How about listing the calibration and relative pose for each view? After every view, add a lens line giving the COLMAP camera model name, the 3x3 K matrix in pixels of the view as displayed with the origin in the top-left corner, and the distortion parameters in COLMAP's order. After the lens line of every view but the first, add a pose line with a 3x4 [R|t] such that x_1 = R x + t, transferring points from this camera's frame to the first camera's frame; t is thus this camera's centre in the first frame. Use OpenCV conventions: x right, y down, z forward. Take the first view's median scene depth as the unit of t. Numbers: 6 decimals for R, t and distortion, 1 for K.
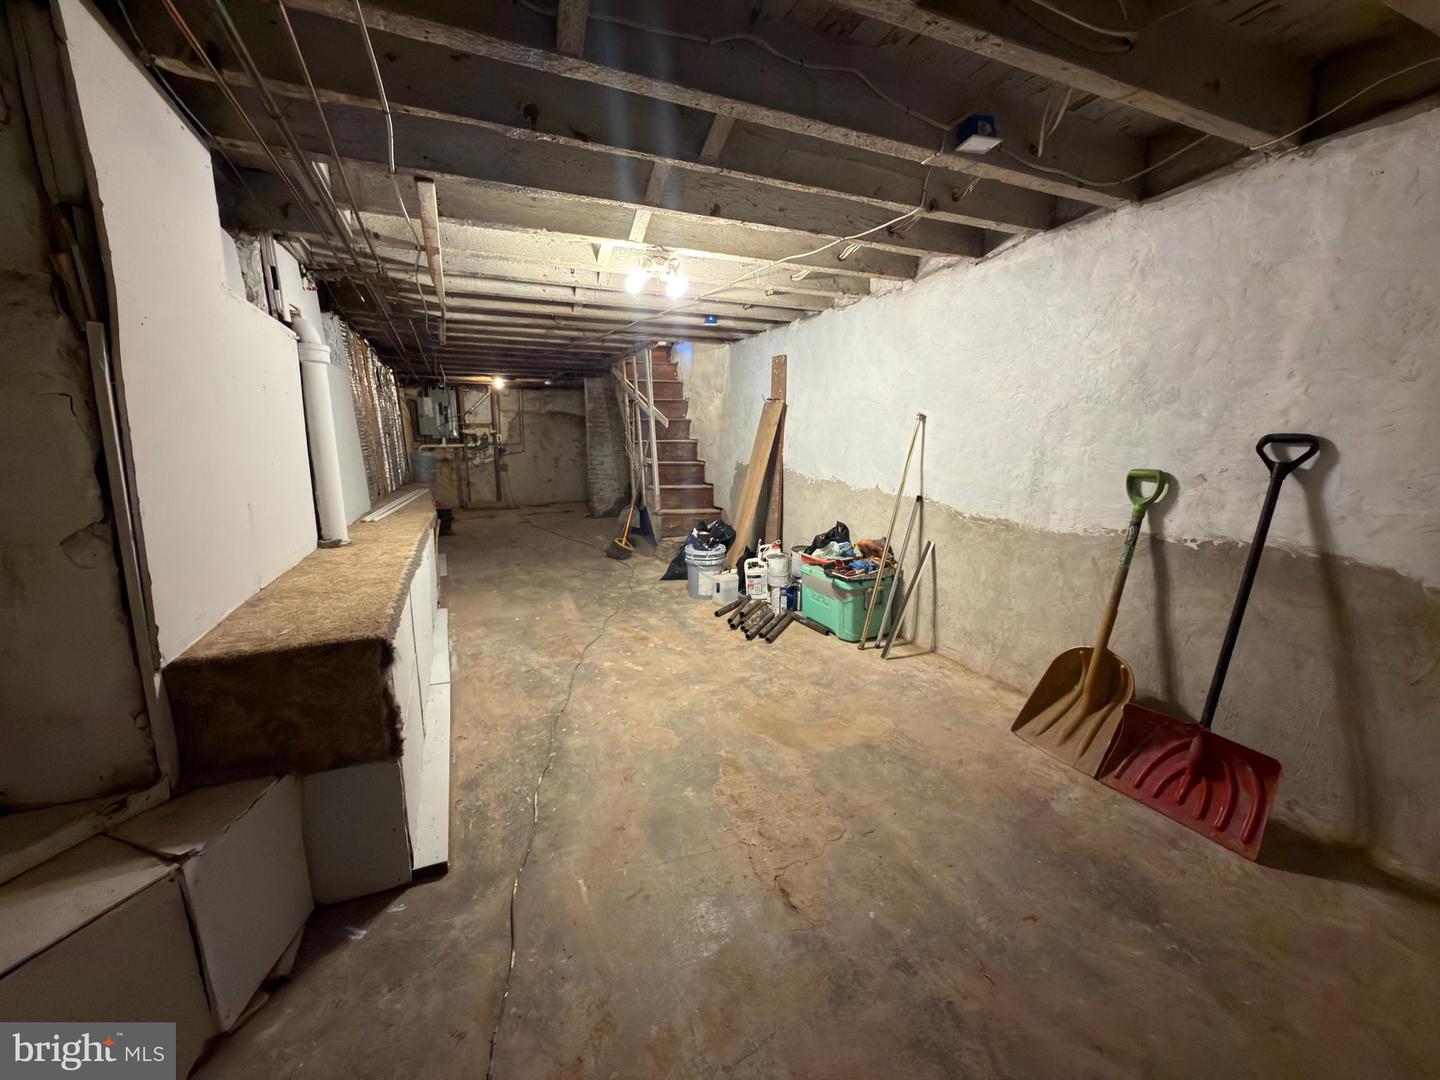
lens RADIAL K [[577.1, 0, 720.0], [0, 577.1, 540.0], [0, 0, 1]] dist [0.000117, -0.000029]
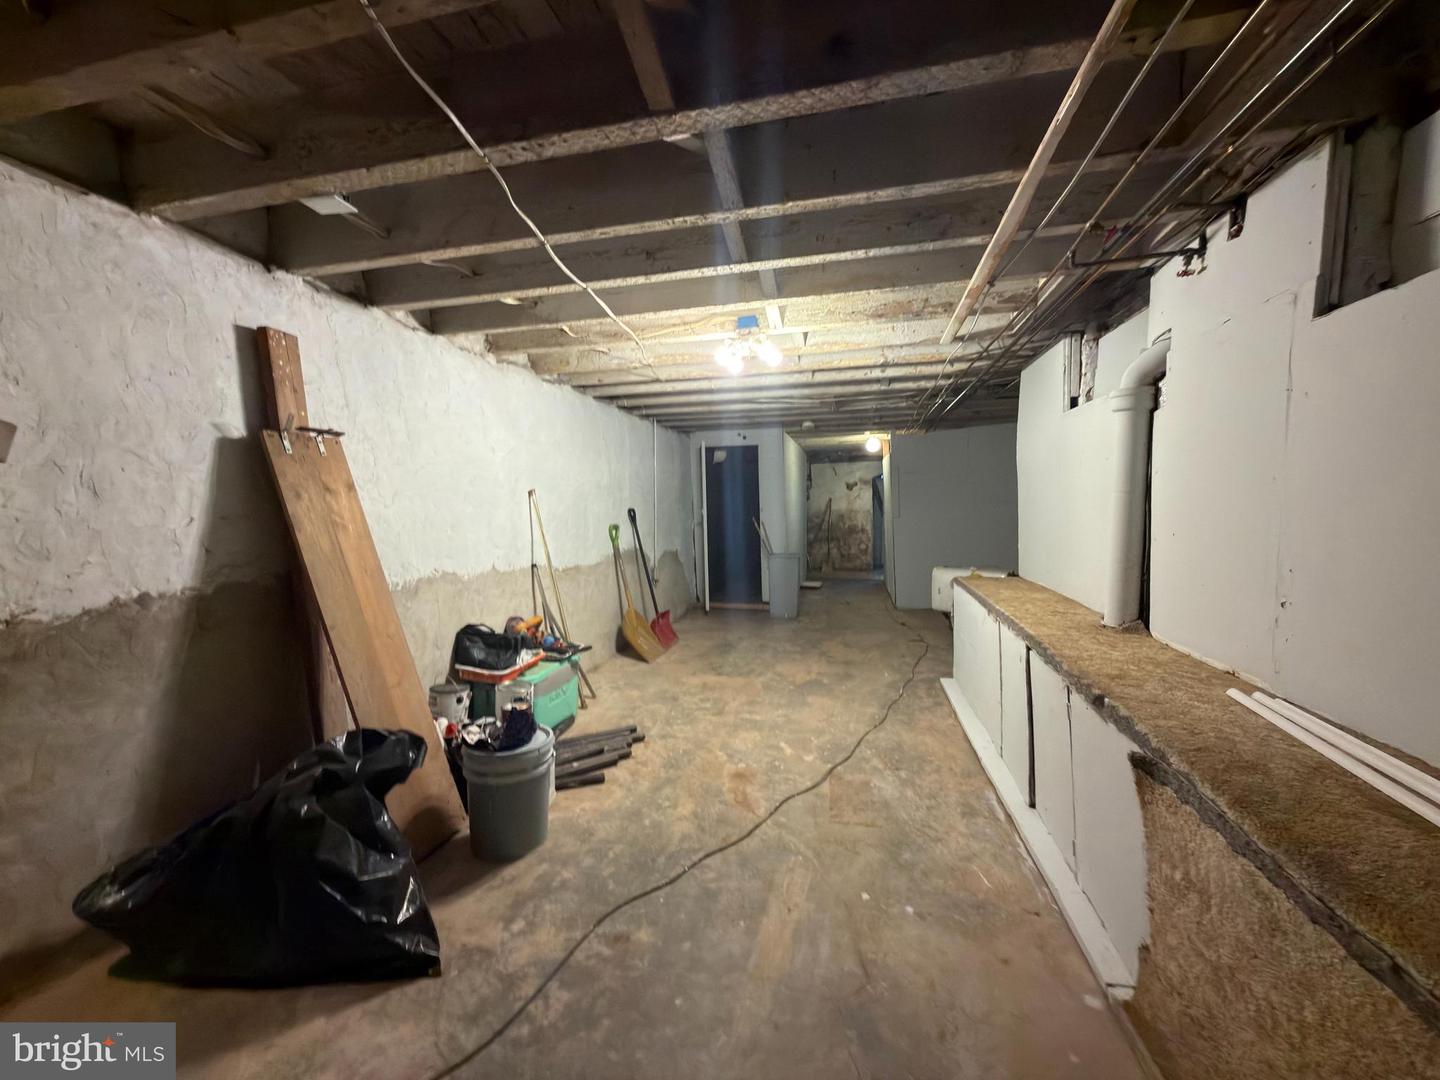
lens RADIAL K [[577.1, 0, 720.0], [0, 577.1, 540.0], [0, 0, 1]] dist [0.000117, -0.000029]
pose [[-0.792649, -0.014072, 0.609516, -0.567942], [0.130313, 0.972720, 0.191923, -0.270298], [-0.595589, 0.231556, -0.769192, 1.540919]]
